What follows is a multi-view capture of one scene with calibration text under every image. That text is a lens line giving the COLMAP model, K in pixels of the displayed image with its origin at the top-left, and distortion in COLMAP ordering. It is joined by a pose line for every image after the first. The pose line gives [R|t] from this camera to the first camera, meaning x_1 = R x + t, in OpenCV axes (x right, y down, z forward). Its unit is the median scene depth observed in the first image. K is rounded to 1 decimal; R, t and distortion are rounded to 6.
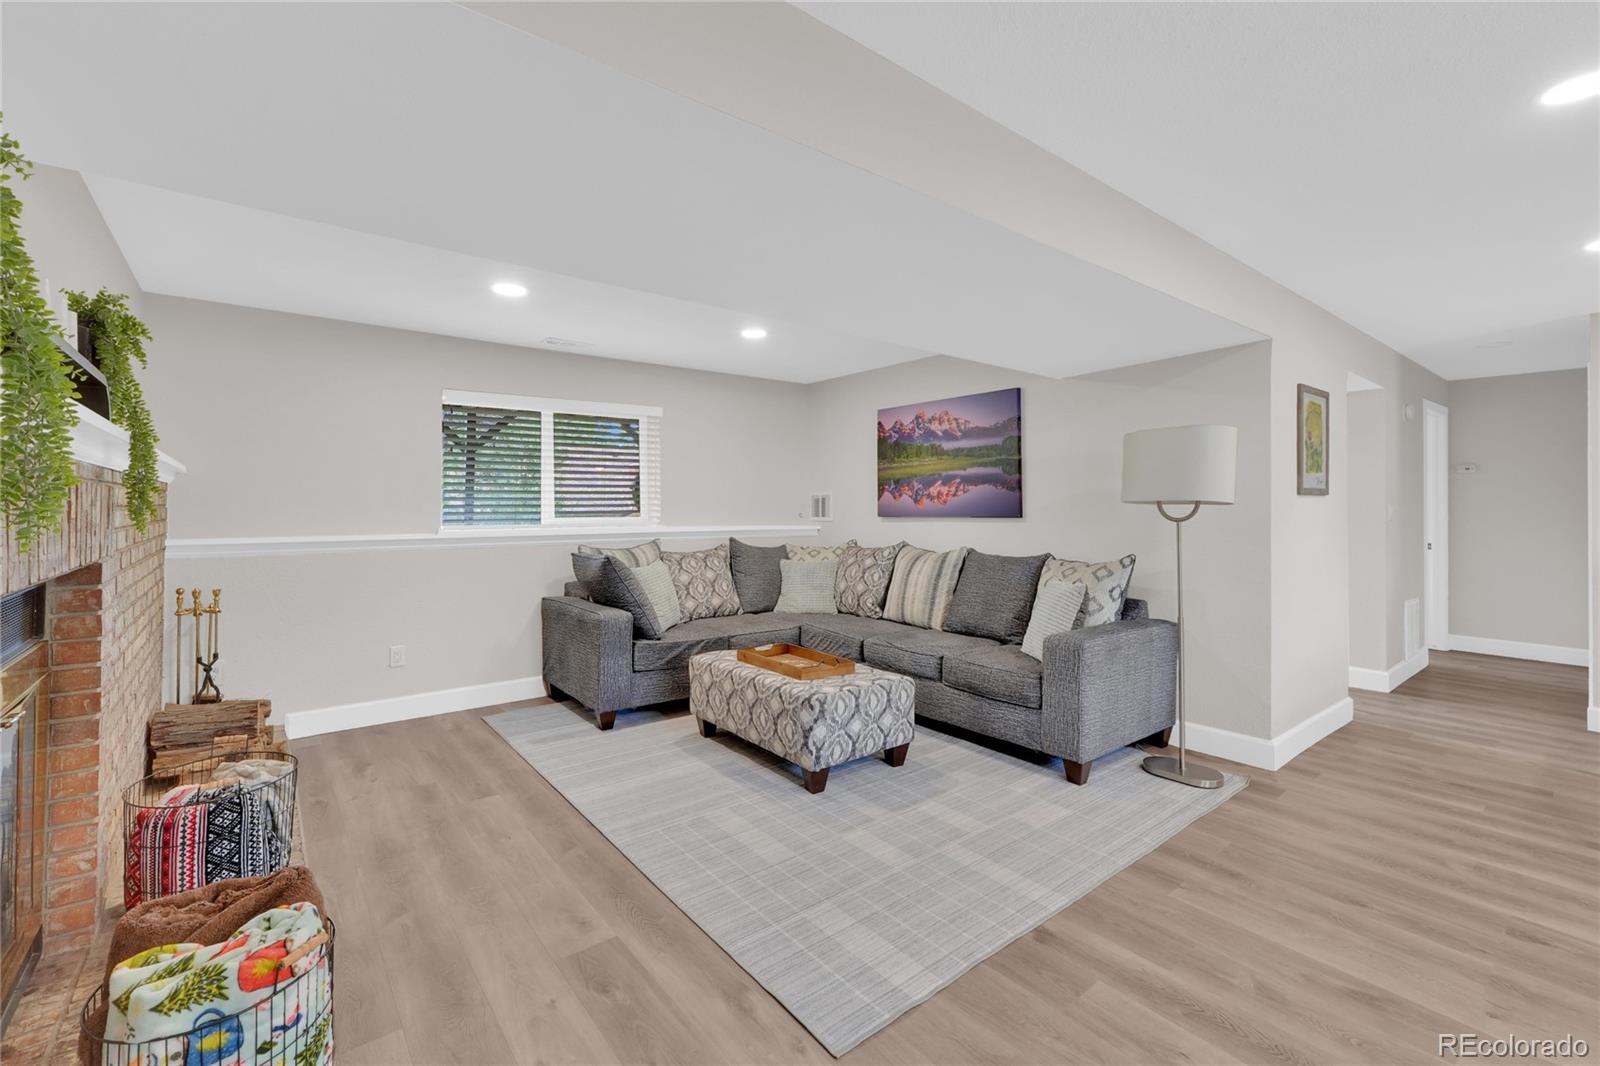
lens RADIAL K [[688.0, 0, 798.7], [0, 688.0, 518.9], [0, 0, 1]] dist [0.000620, -0.001431]
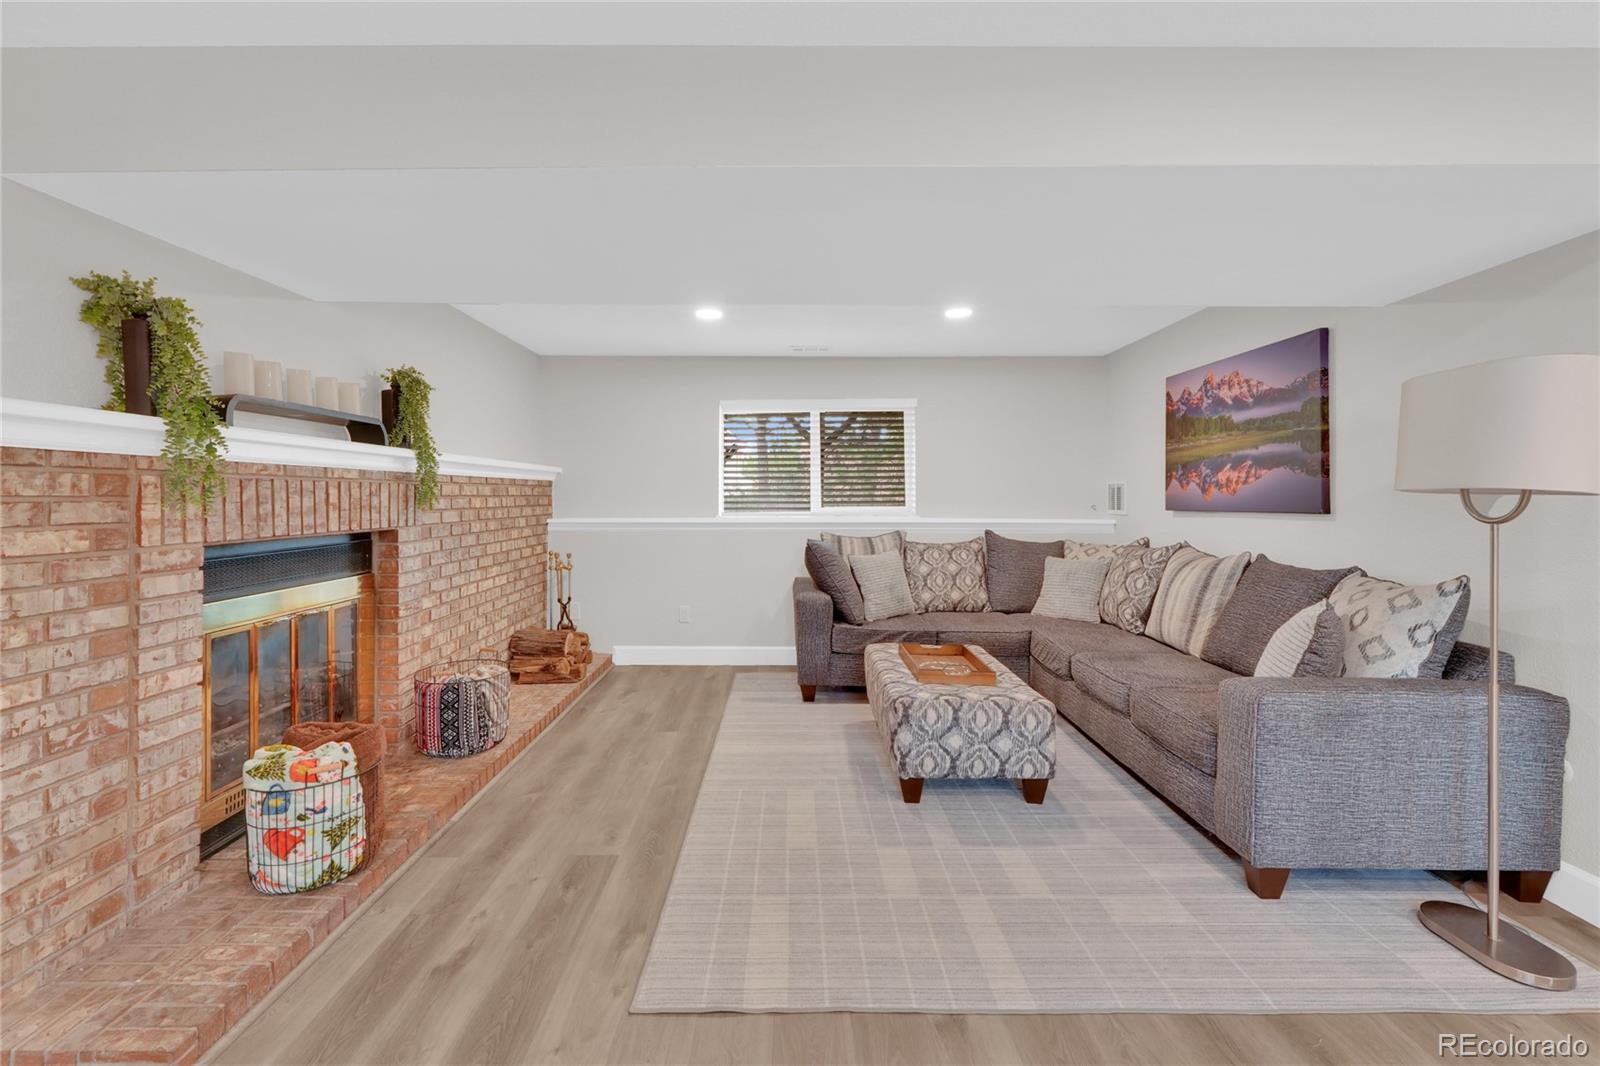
lens RADIAL K [[688.0, 0, 797.1], [0, 688.0, 517.8], [0, 0, 1]] dist [0.000620, -0.001431]
pose [[0.786298, 0.020720, -0.617500, 0.383749], [-0.012837, 0.999770, 0.017200, -0.003456], [0.617714, -0.005598, 0.786383, 0.136062]]
